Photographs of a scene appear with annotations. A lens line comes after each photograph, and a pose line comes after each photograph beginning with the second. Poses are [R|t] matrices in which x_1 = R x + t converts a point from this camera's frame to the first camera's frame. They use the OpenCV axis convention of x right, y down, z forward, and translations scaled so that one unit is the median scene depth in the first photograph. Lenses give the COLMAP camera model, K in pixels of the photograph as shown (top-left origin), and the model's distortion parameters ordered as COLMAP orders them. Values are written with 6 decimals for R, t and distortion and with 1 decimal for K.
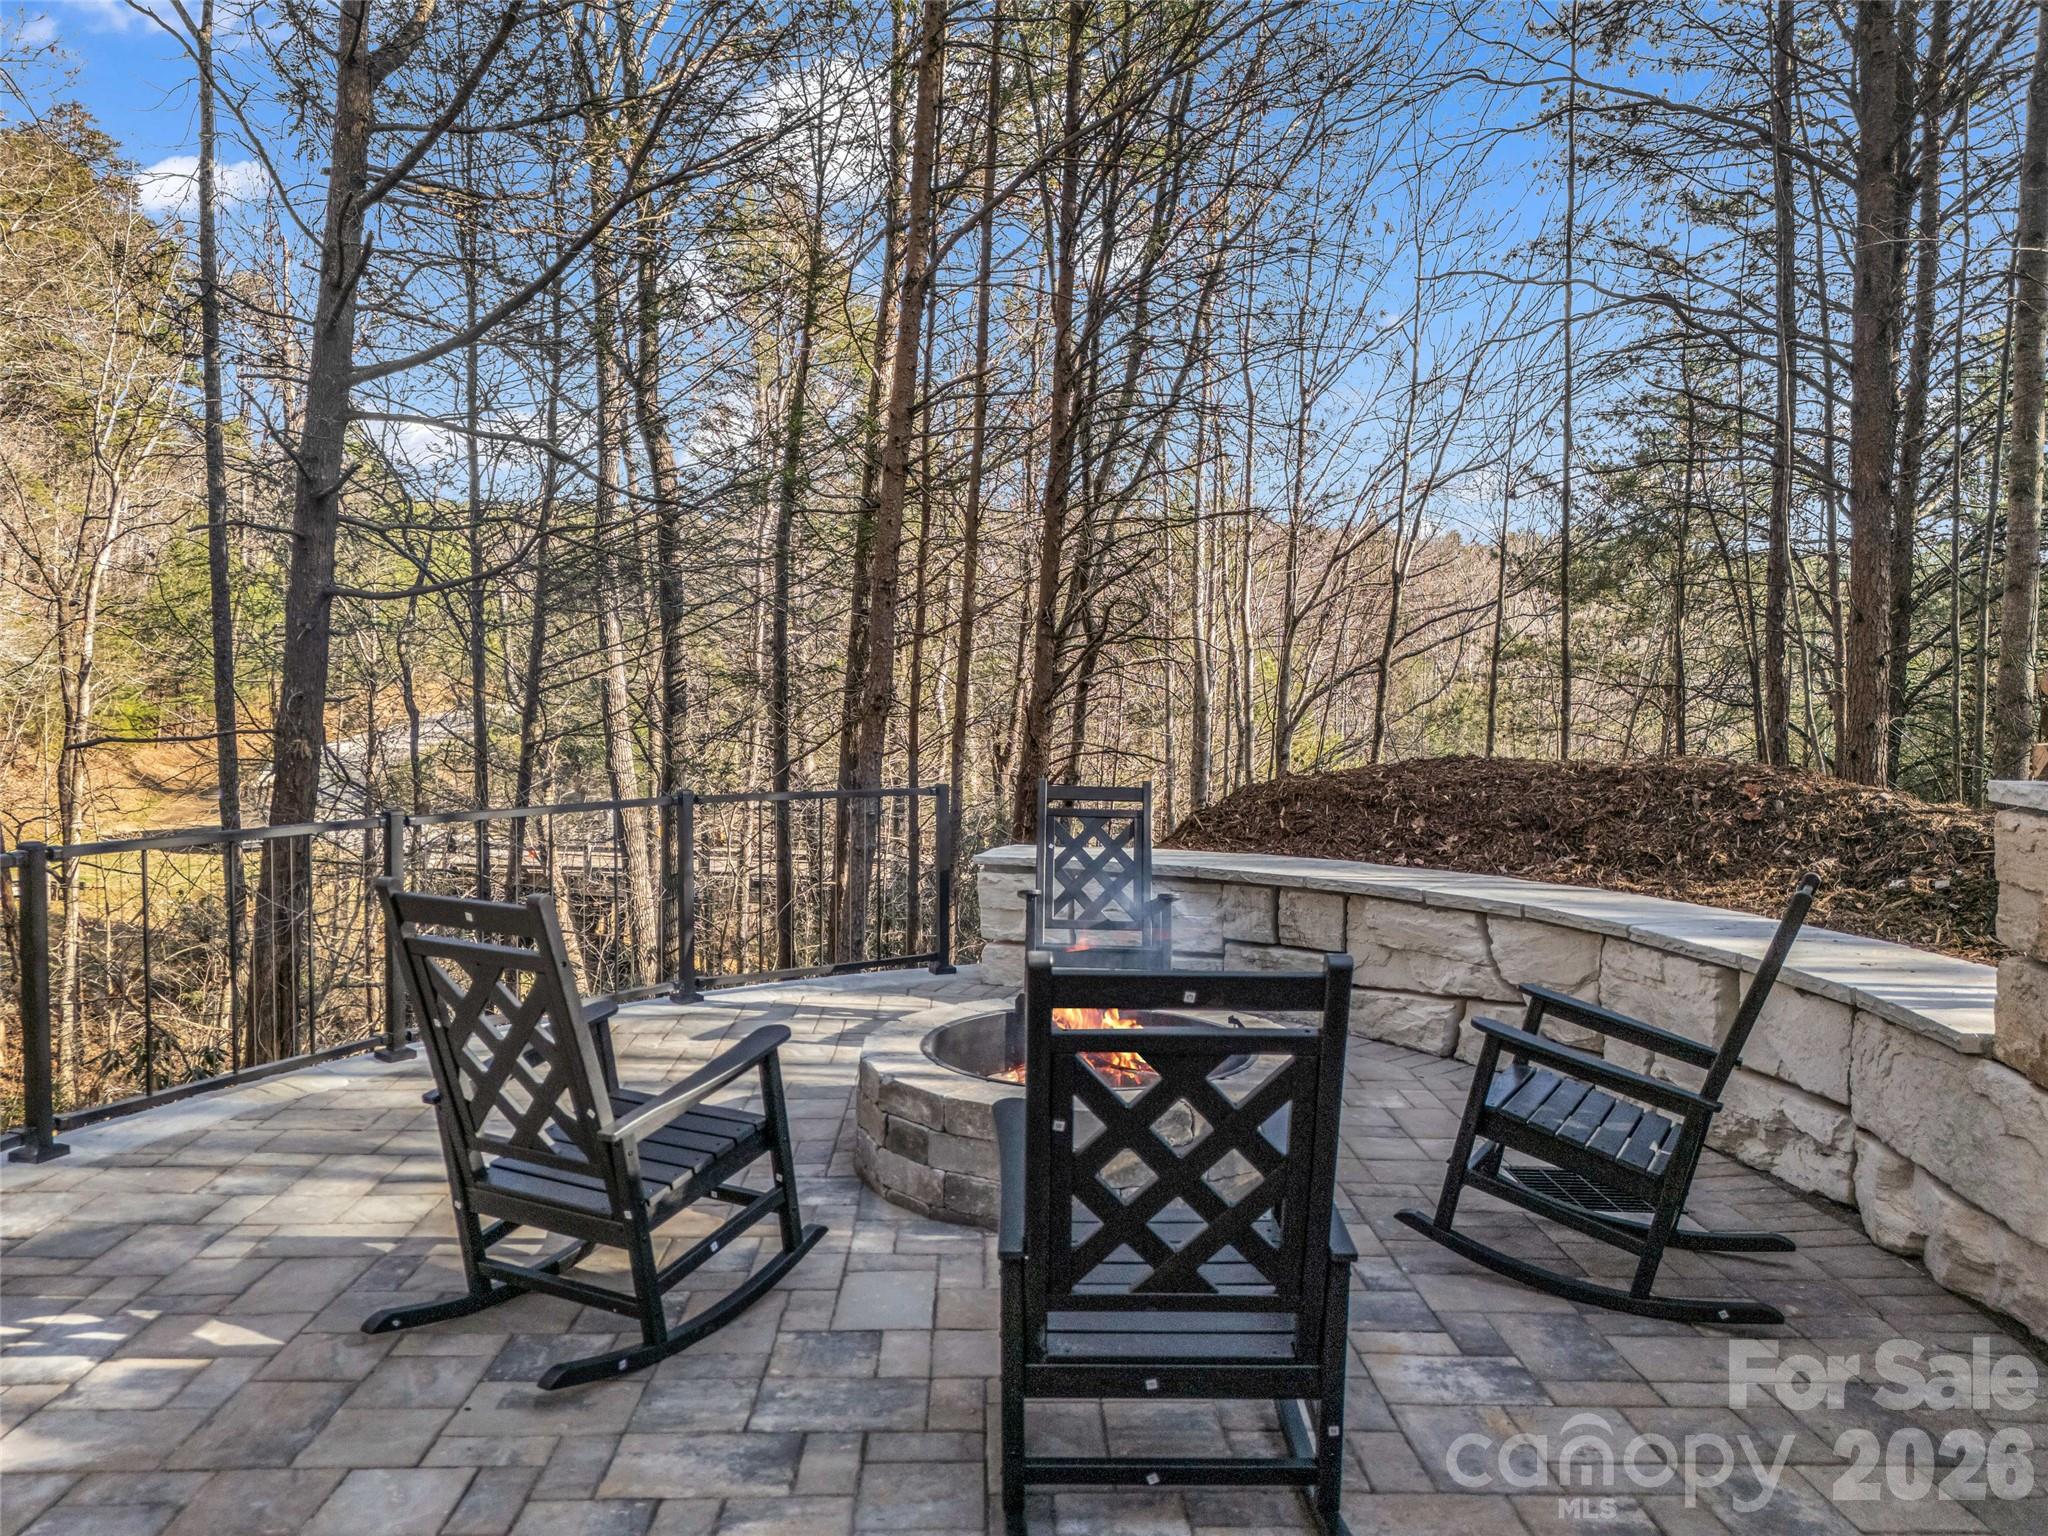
lens RADIAL K [[1514.4, 0, 1015.2], [0, 1514.4, 777.3], [0, 0, 1]] dist [0.072984, -0.061193]
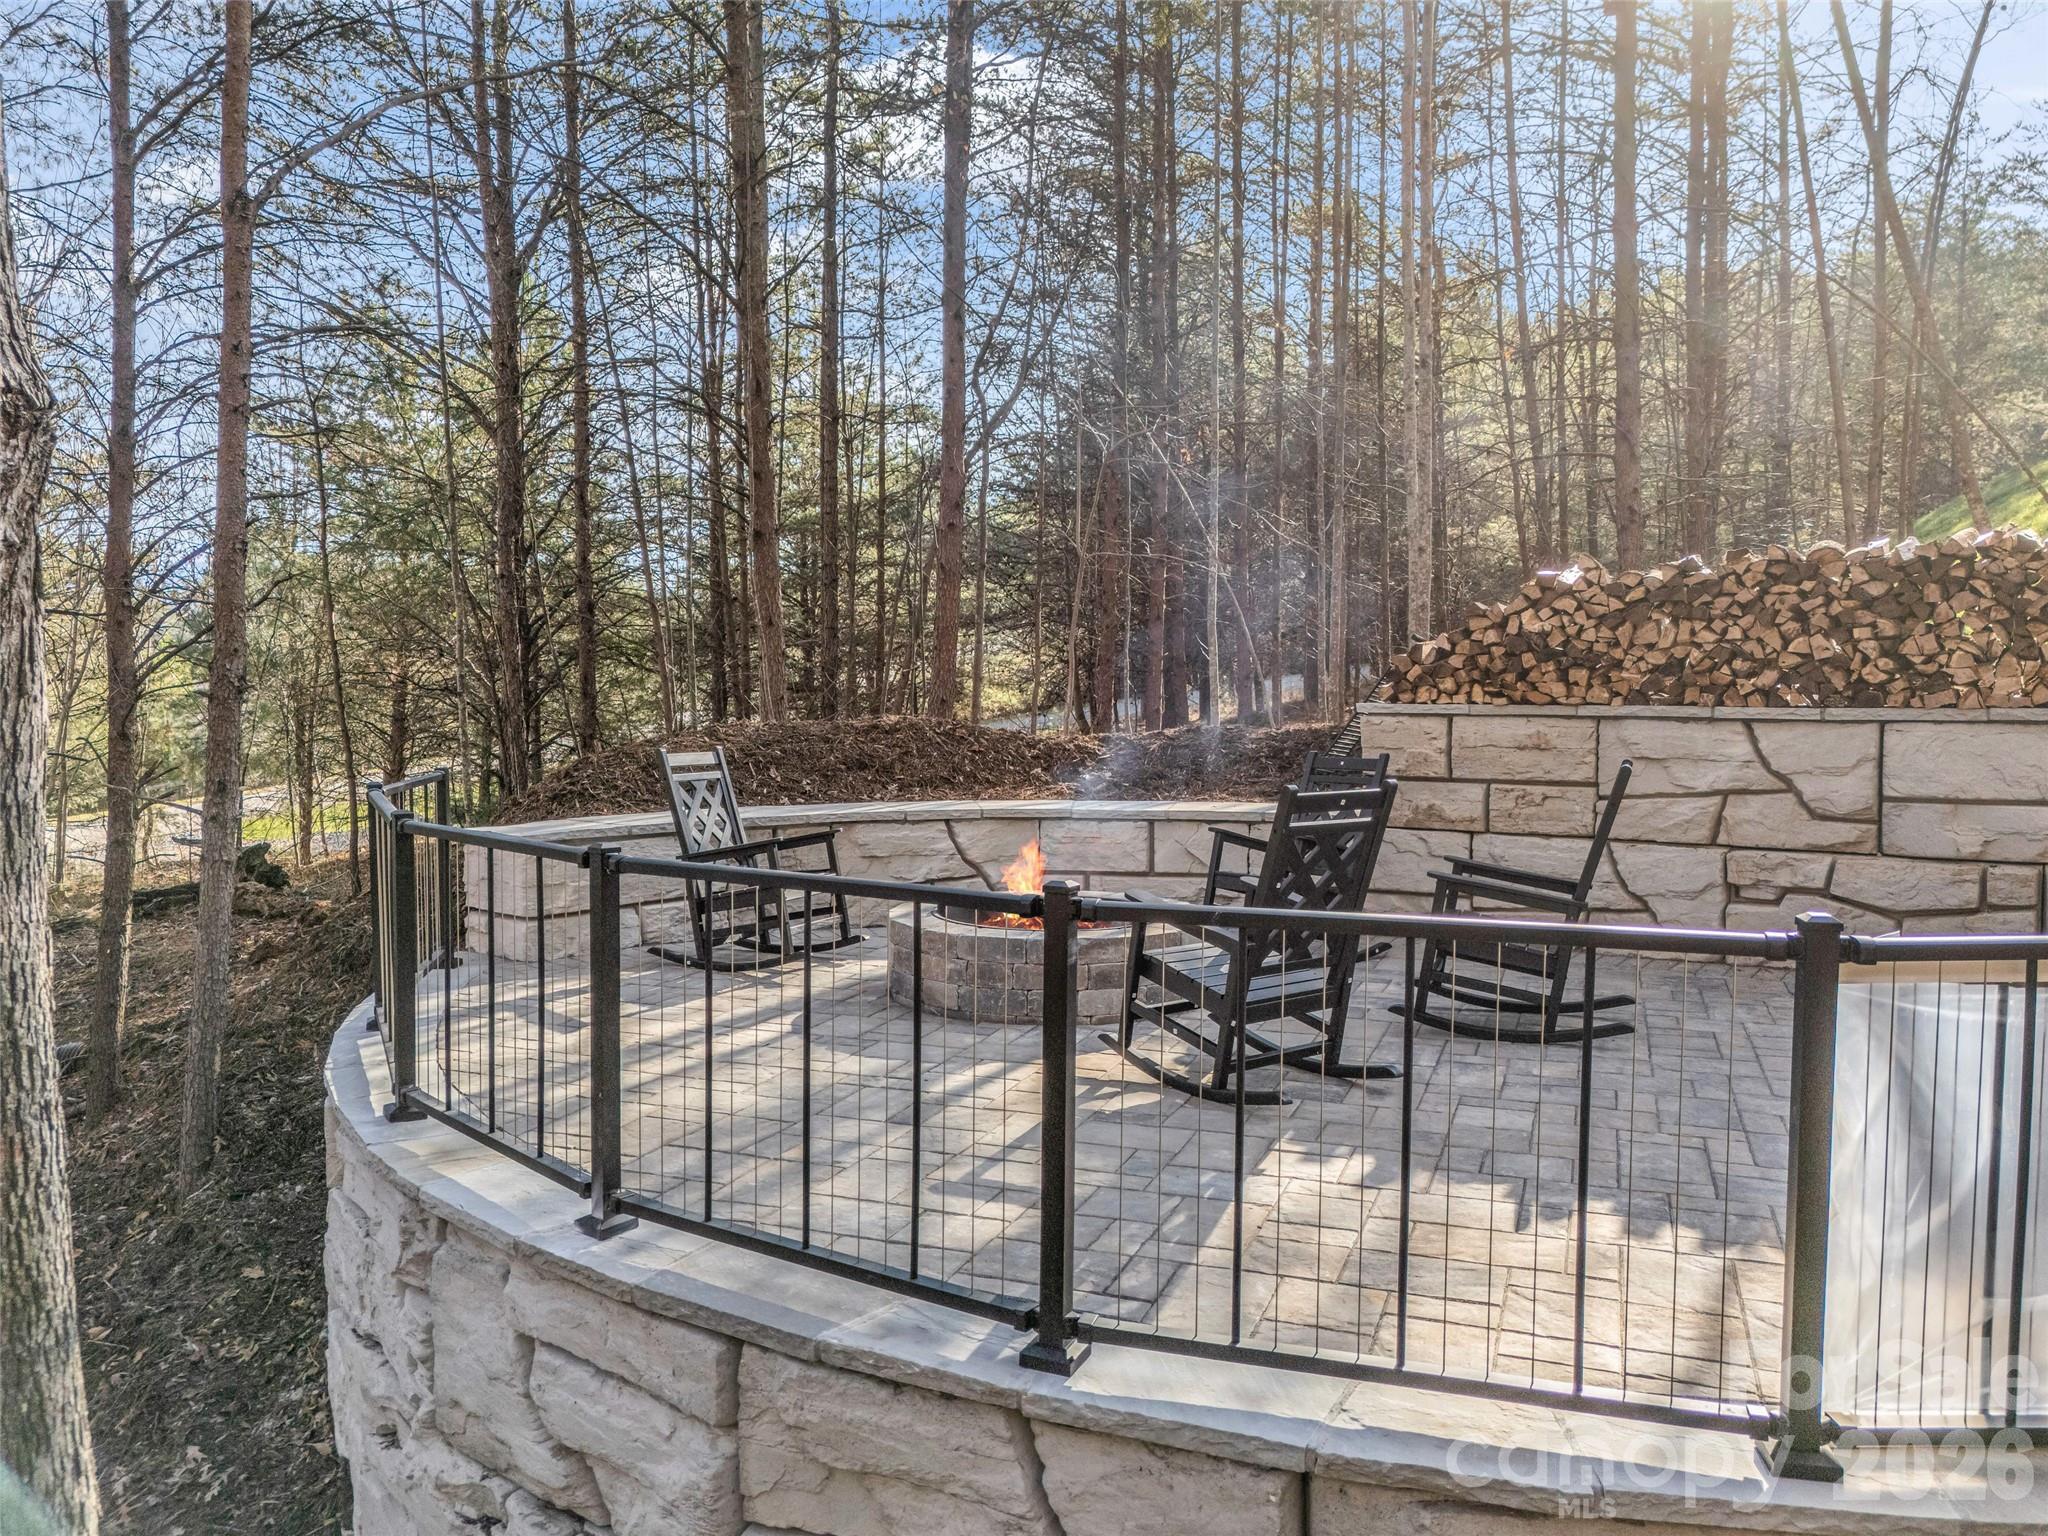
lens RADIAL K [[1514.4, 0, 1022.2], [0, 1514.4, 768.3], [0, 0, 1]] dist [0.072984, -0.061193]
pose [[0.371252, -0.064865, 0.926264, -1.631705], [0.062983, 0.997019, 0.044576, -0.033271], [-0.926393, 0.041790, 0.374231, 0.636850]]
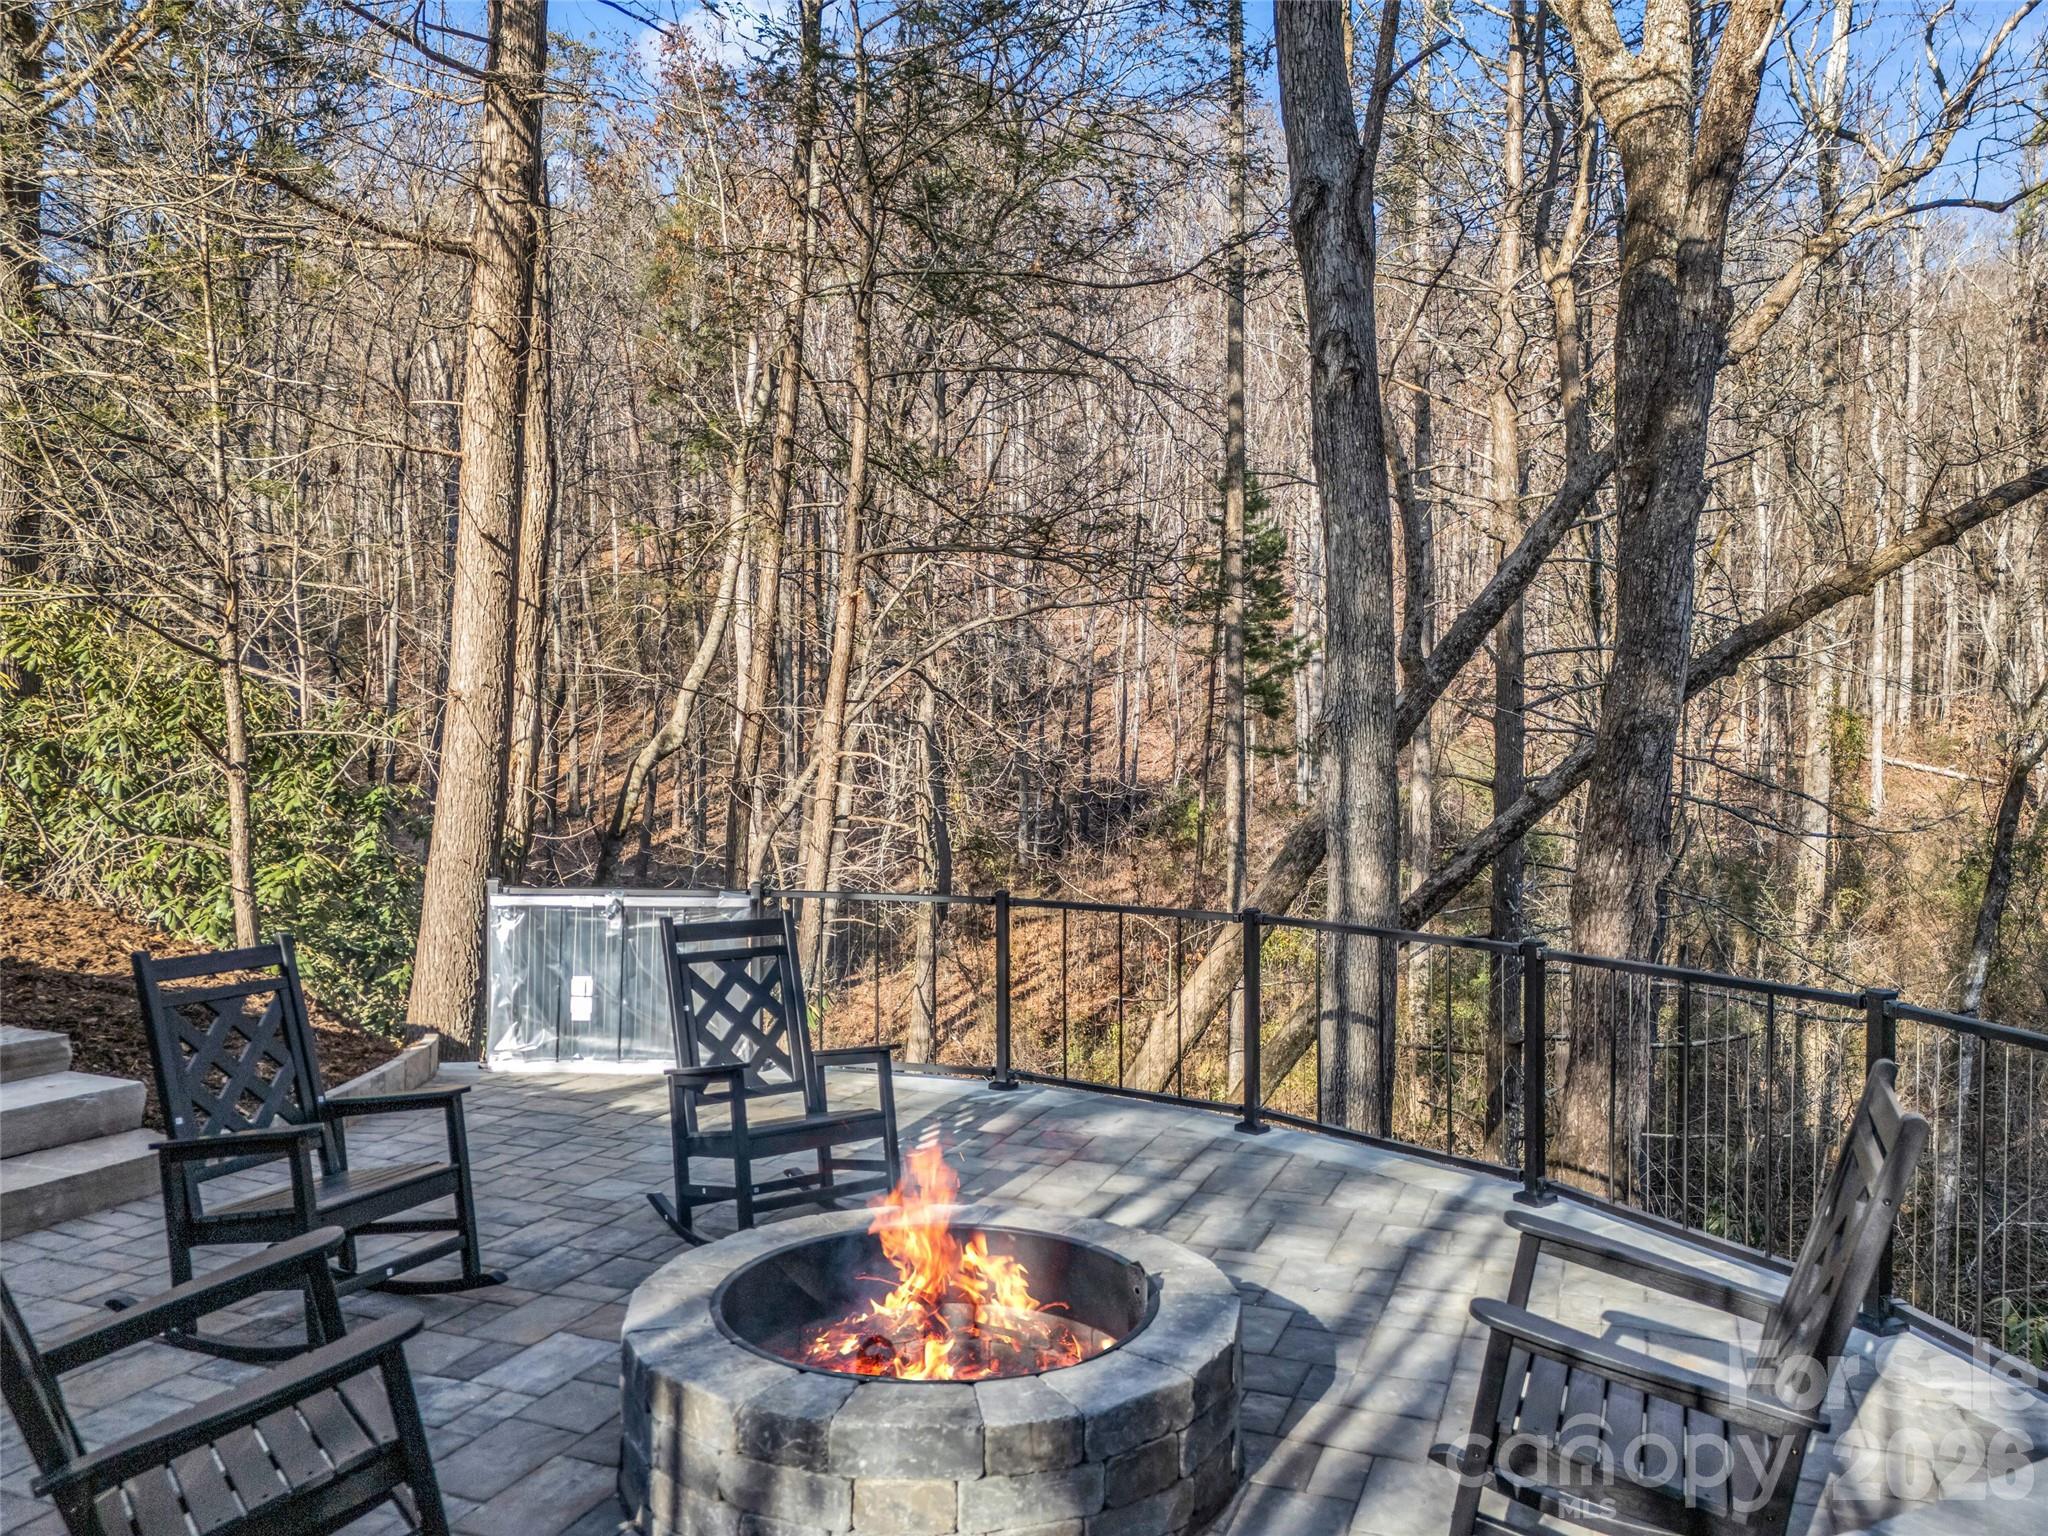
lens RADIAL K [[1514.4, 0, 1021.2], [0, 1514.4, 766.5], [0, 0, 1]] dist [0.072984, -0.061193]
pose [[-0.401805, 0.001076, -0.915725, 0.936339], [-0.065510, 0.997403, 0.029917, -0.144435], [0.913379, 0.072010, -0.400691, 1.714907]]
